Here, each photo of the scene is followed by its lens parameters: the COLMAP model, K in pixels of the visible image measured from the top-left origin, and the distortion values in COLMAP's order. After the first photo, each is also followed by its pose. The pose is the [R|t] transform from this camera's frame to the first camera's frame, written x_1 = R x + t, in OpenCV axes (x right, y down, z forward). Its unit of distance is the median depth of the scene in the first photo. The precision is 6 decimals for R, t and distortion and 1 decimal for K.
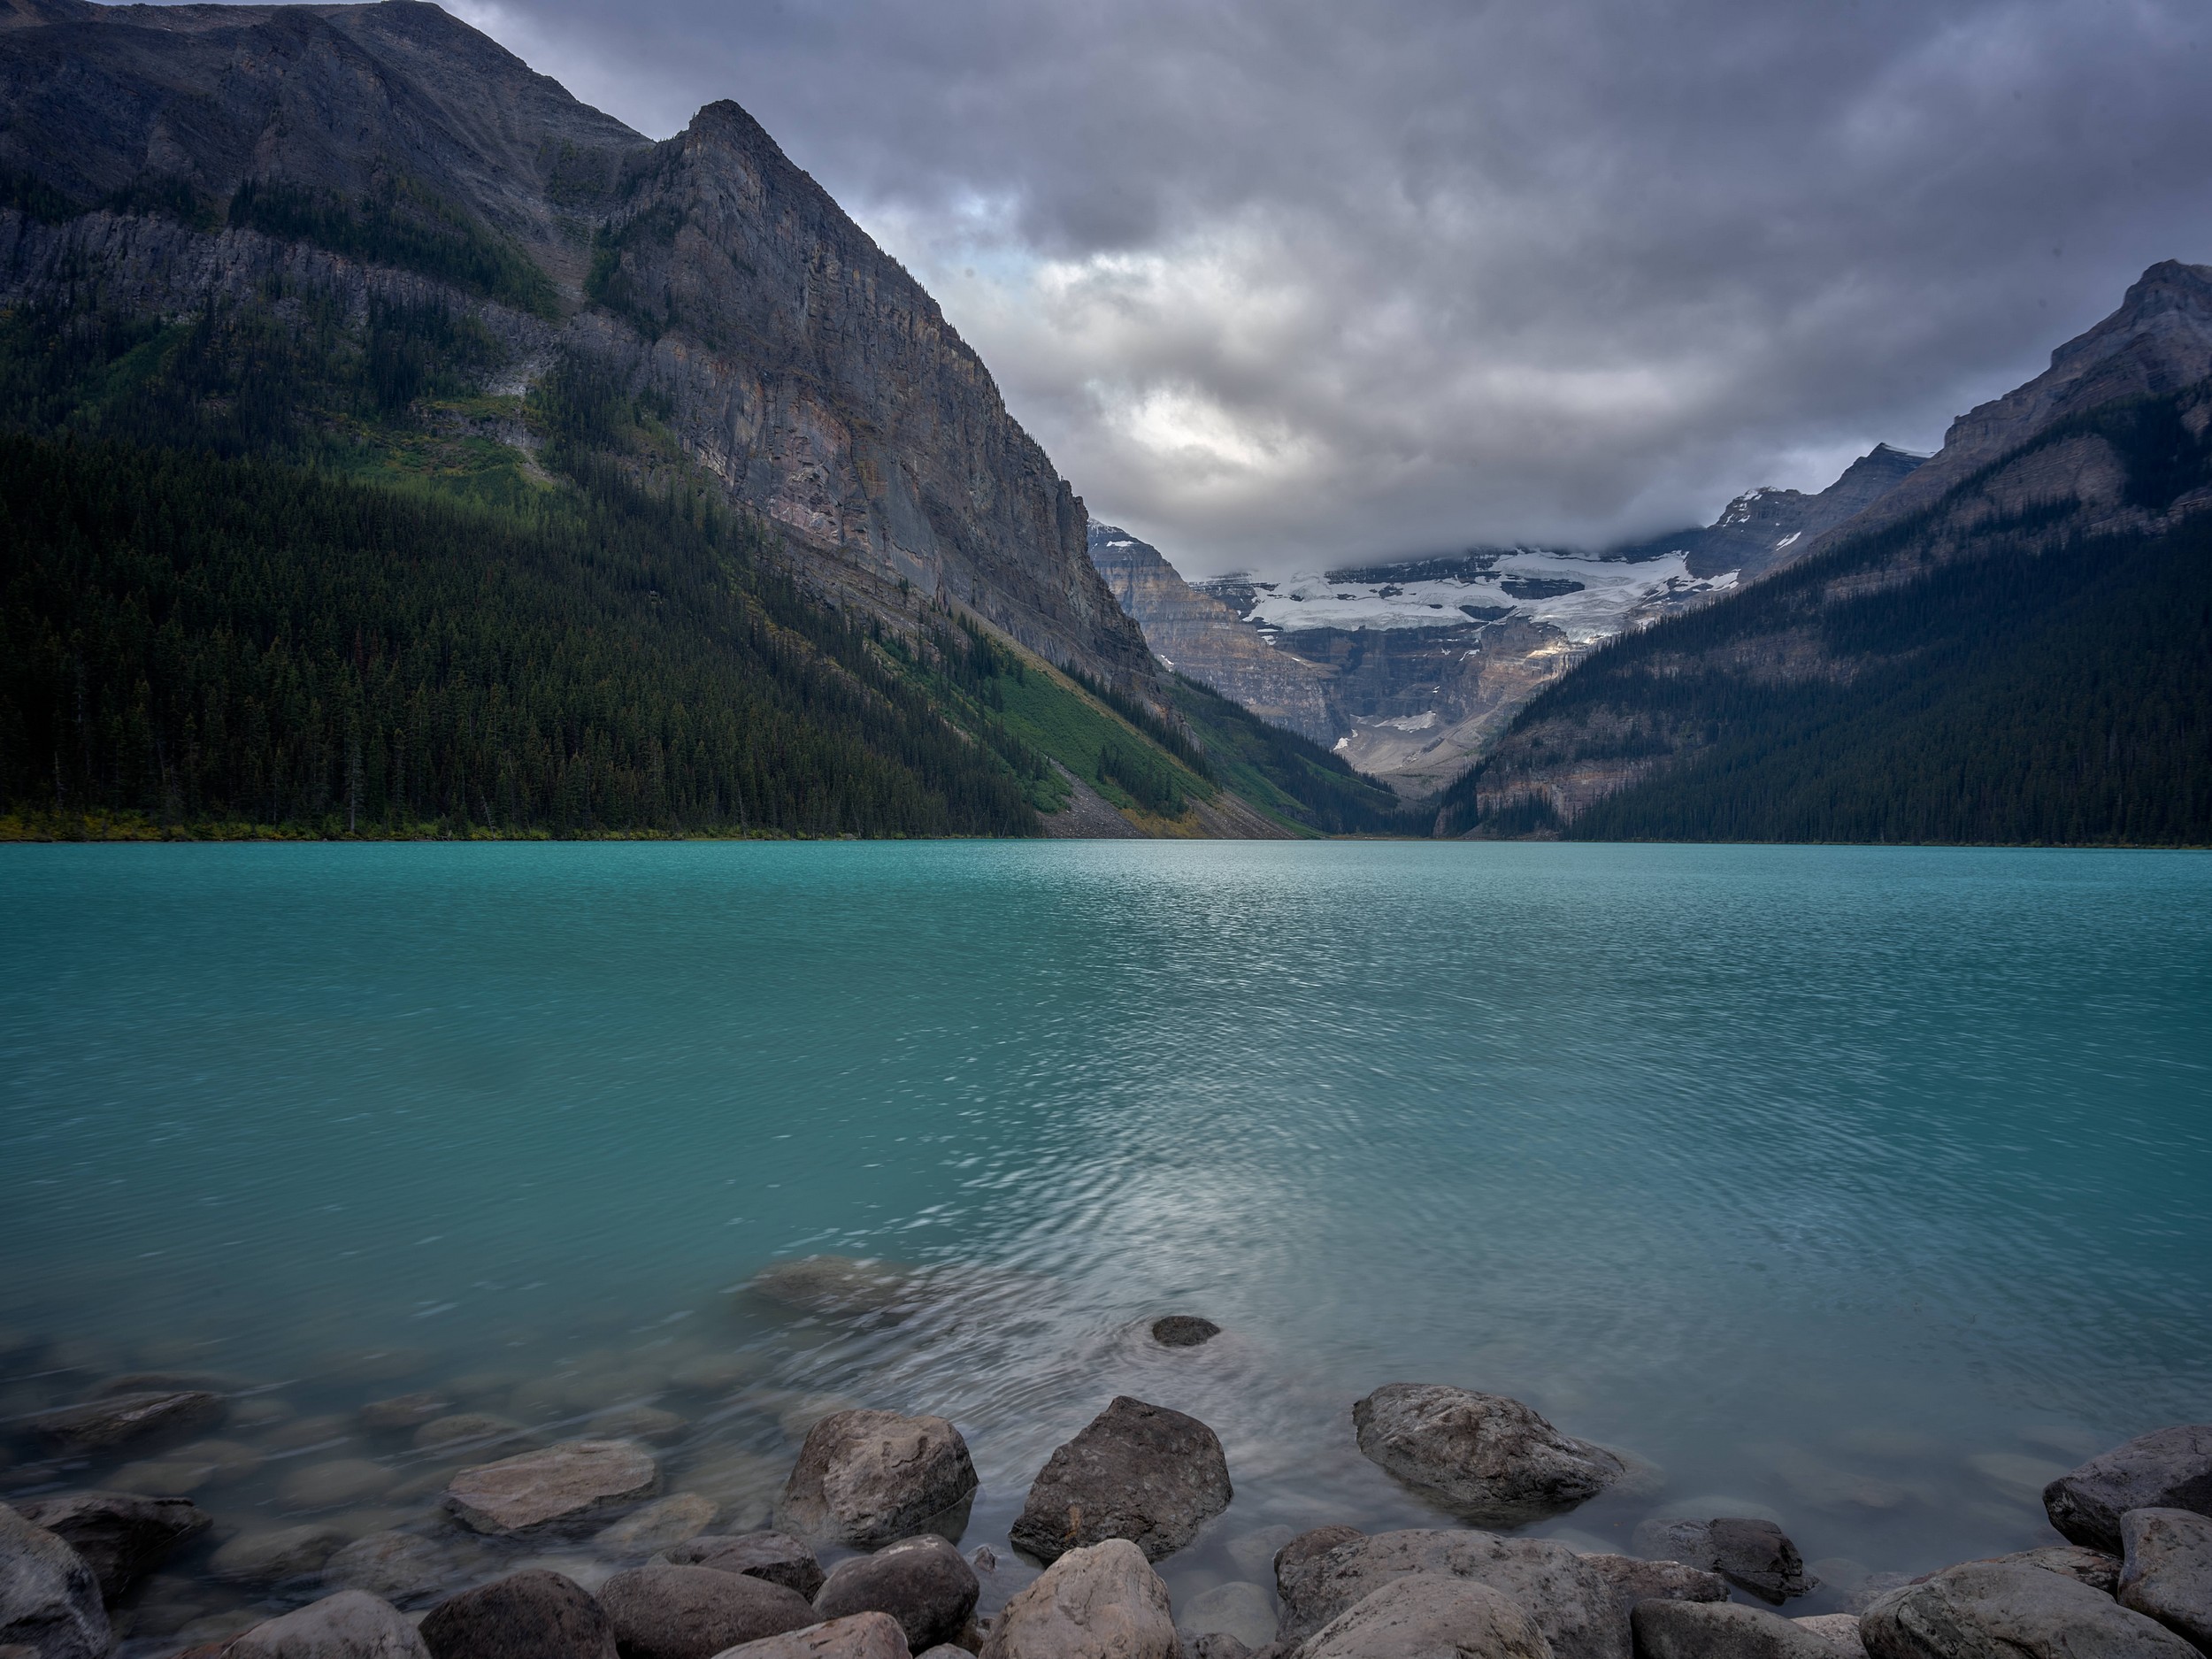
lens RADIAL K [[1426.9, 0, 1109.5], [0, 1426.9, 825.5], [0, 0, 1]] dist [-0.042777, 0.017940]
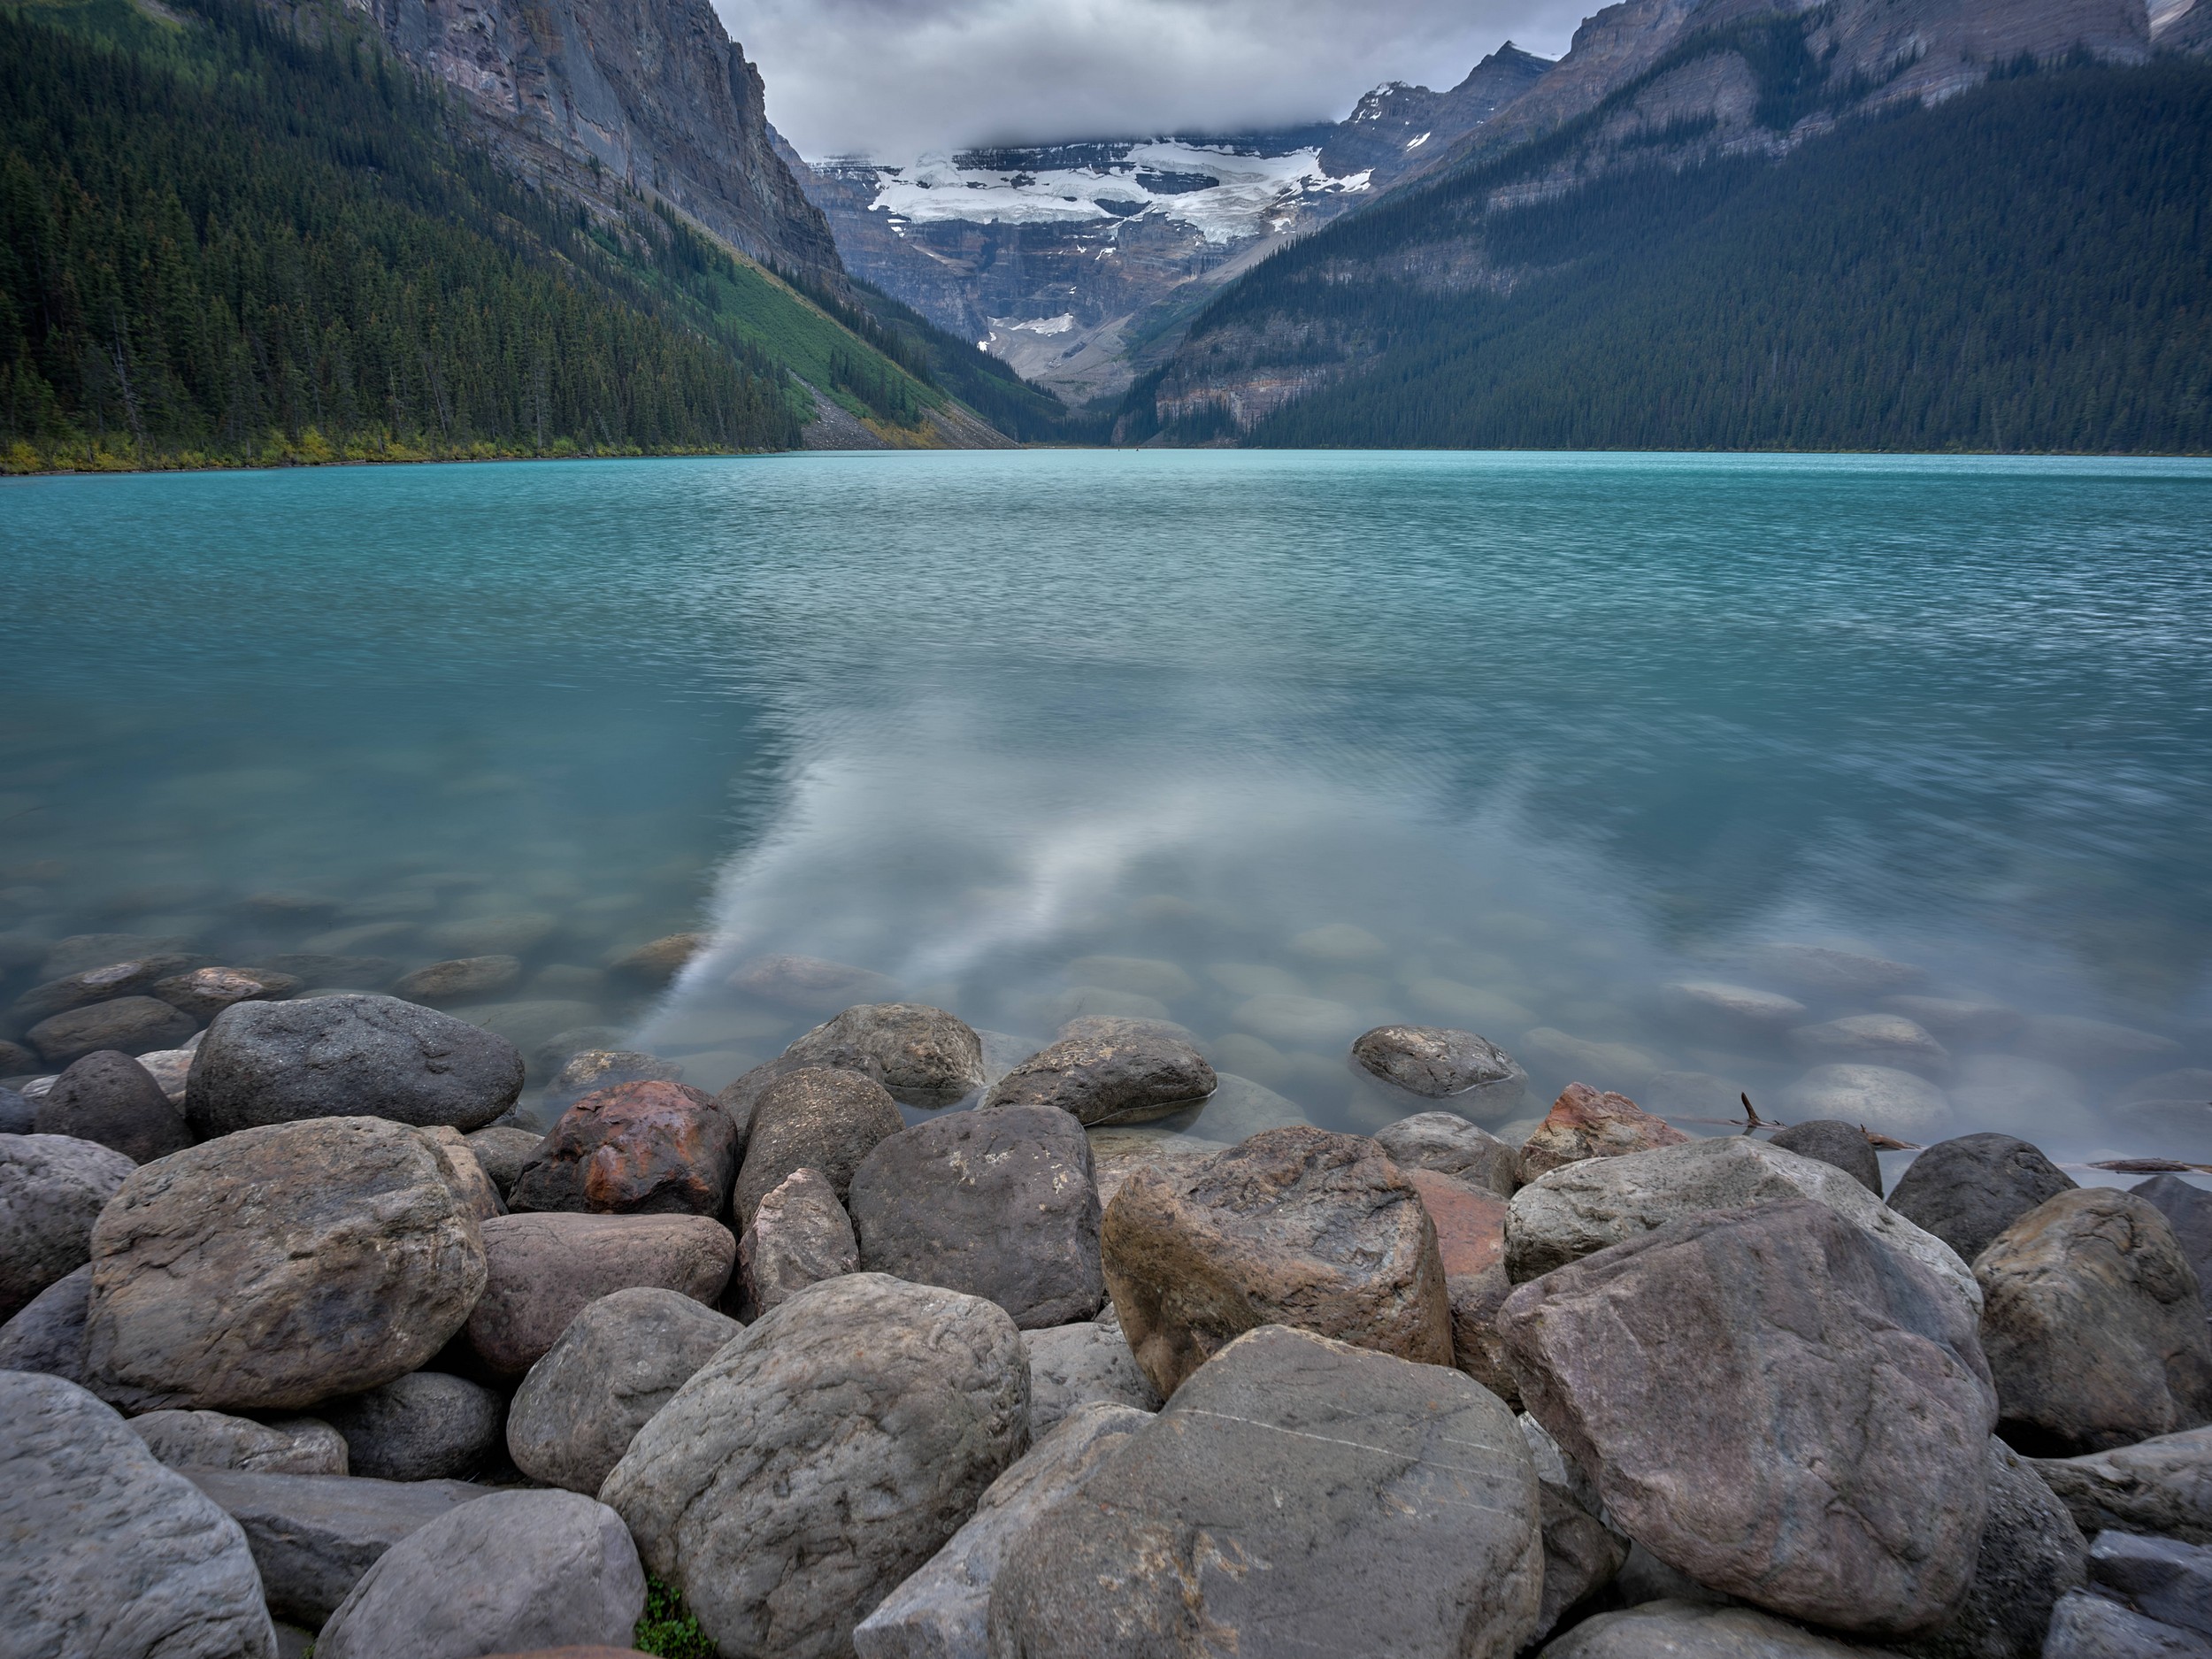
lens RADIAL K [[1426.9, 0, 1109.5], [0, 1426.9, 825.5], [0, 0, 1]] dist [-0.042777, 0.017940]
pose [[0.965310, -0.075740, 0.249881, -0.051771], [0.006913, 0.964082, 0.265513, -0.000154], [-0.261016, -0.254575, 0.931162, -0.011135]]
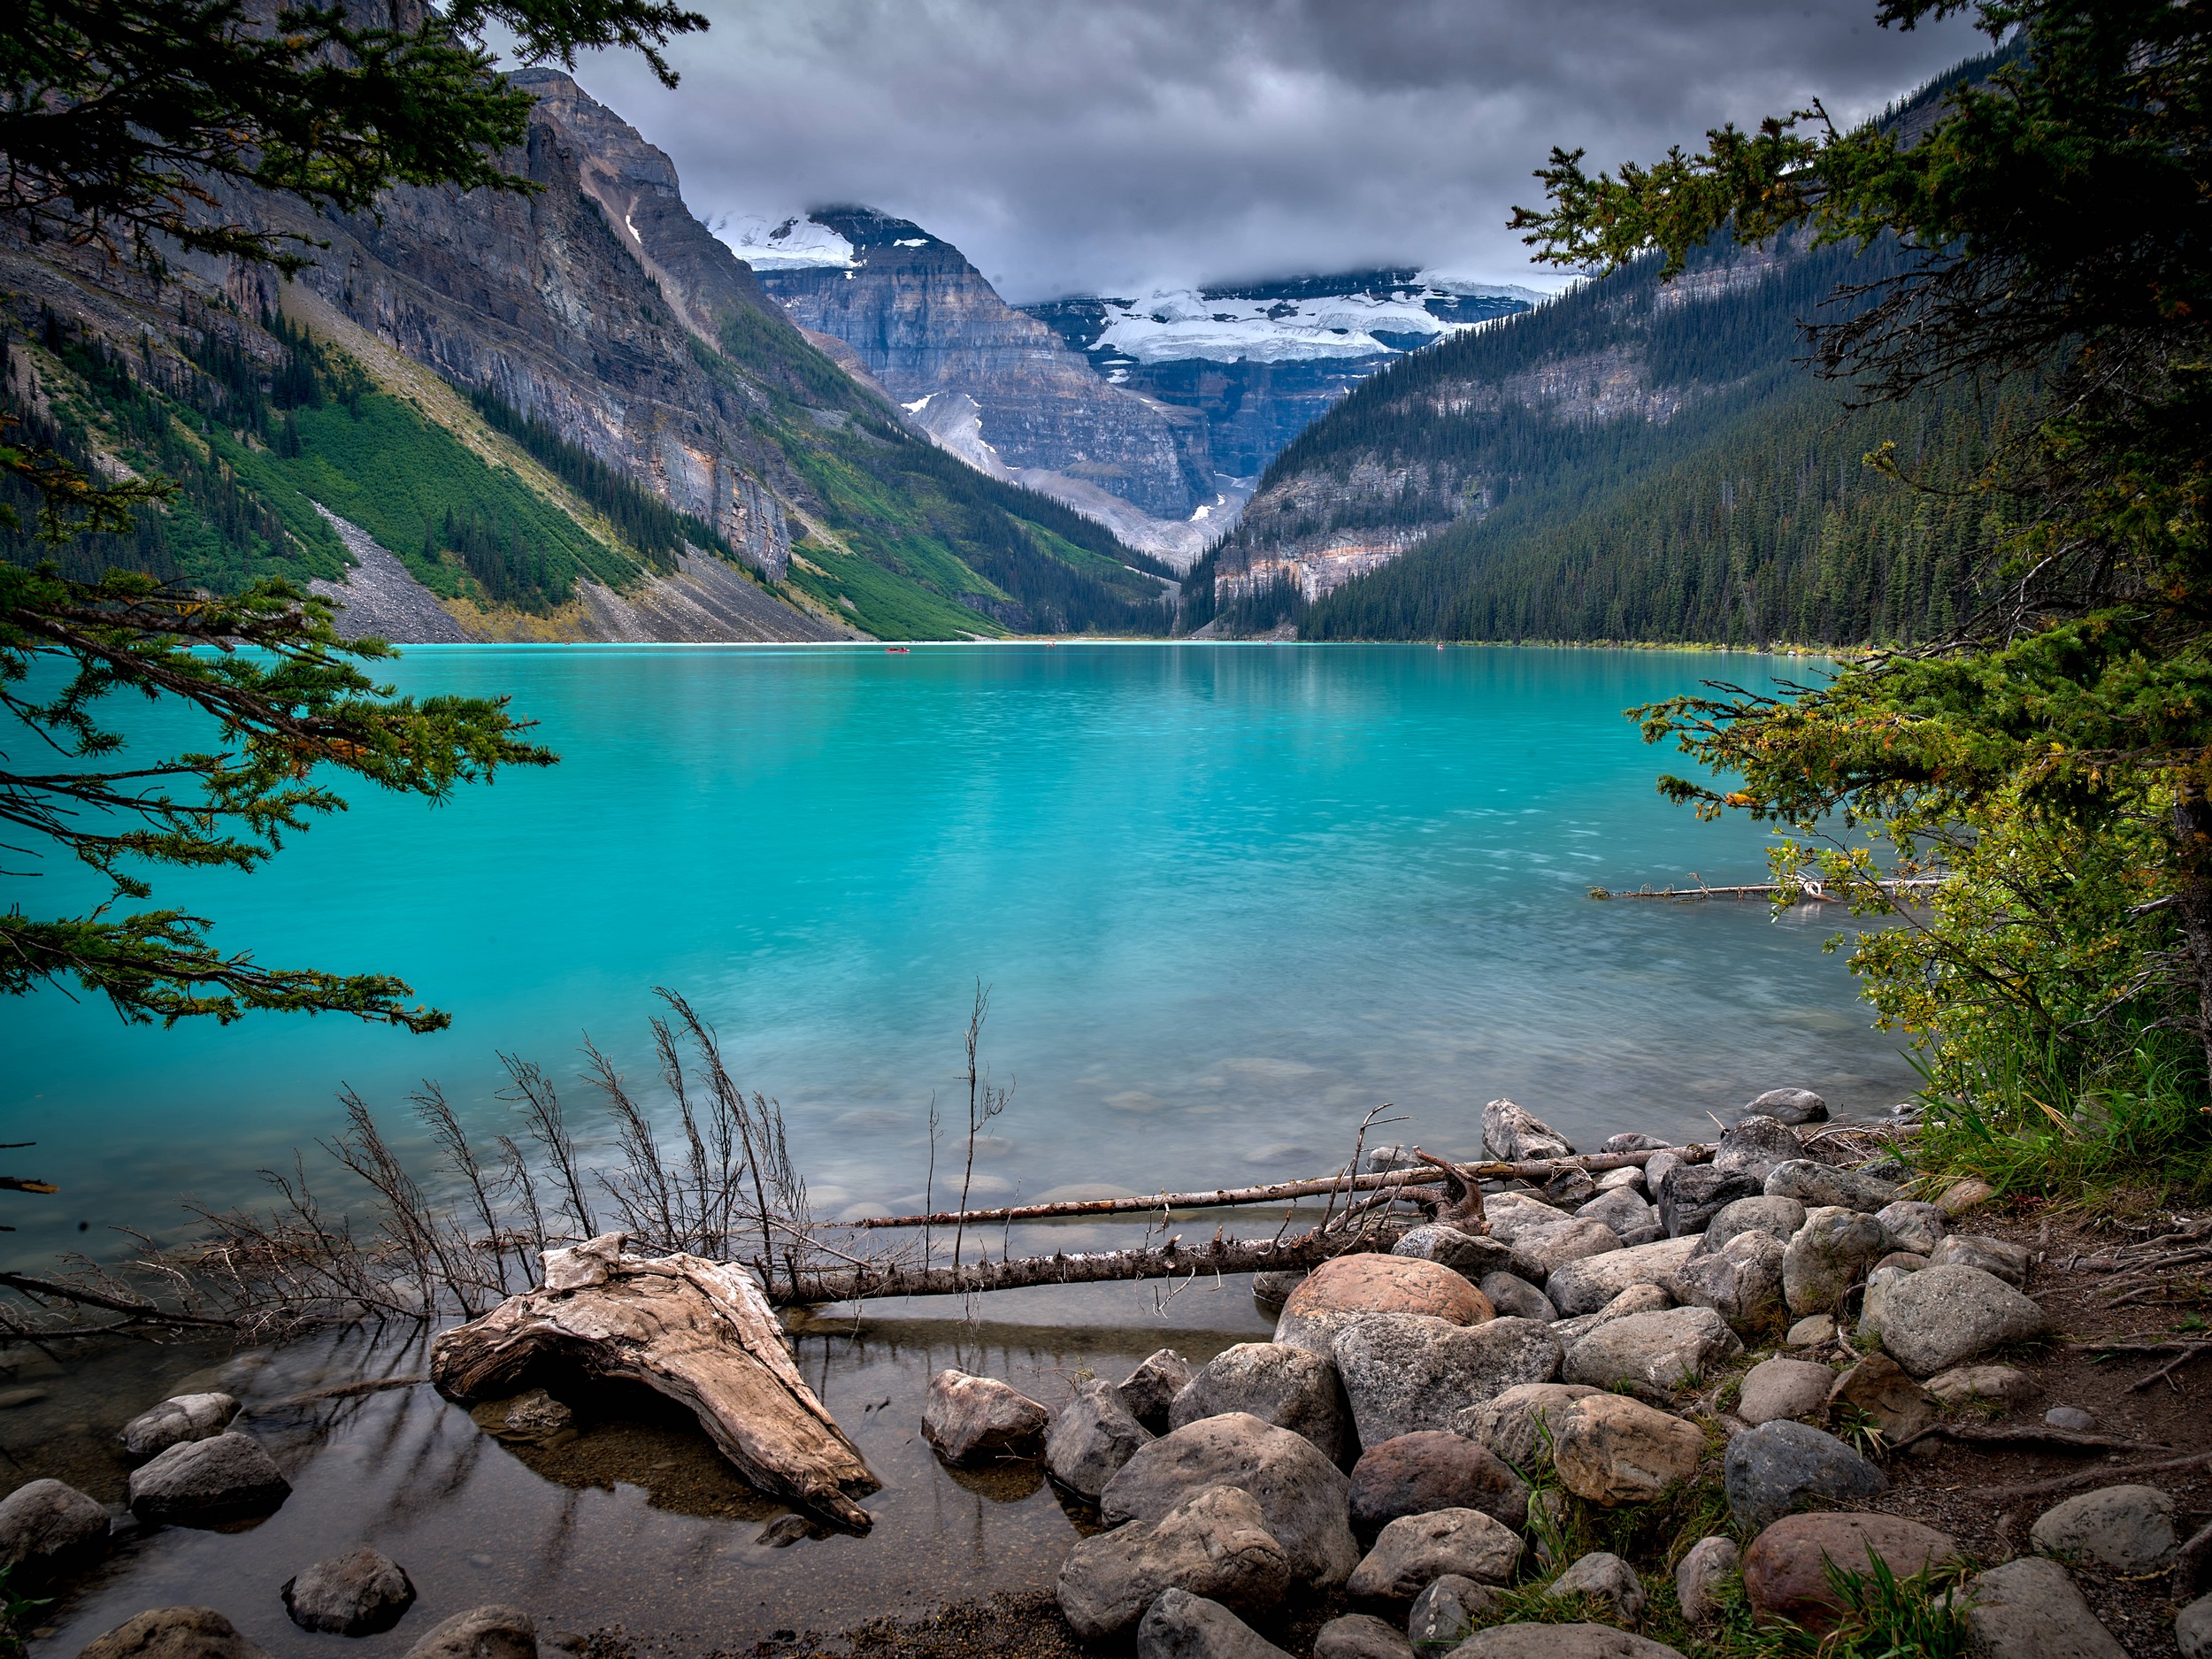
lens RADIAL K [[1848.5, 0, 1146.5], [0, 1848.5, 826.2], [0, 0, 1]] dist [-0.111501, 0.102730]
pose [[0.996645, -0.013865, 0.080658, 0.151536], [0.005017, 0.994042, 0.108883, 0.001670], [-0.081688, -0.108113, 0.990777, 0.059358]]
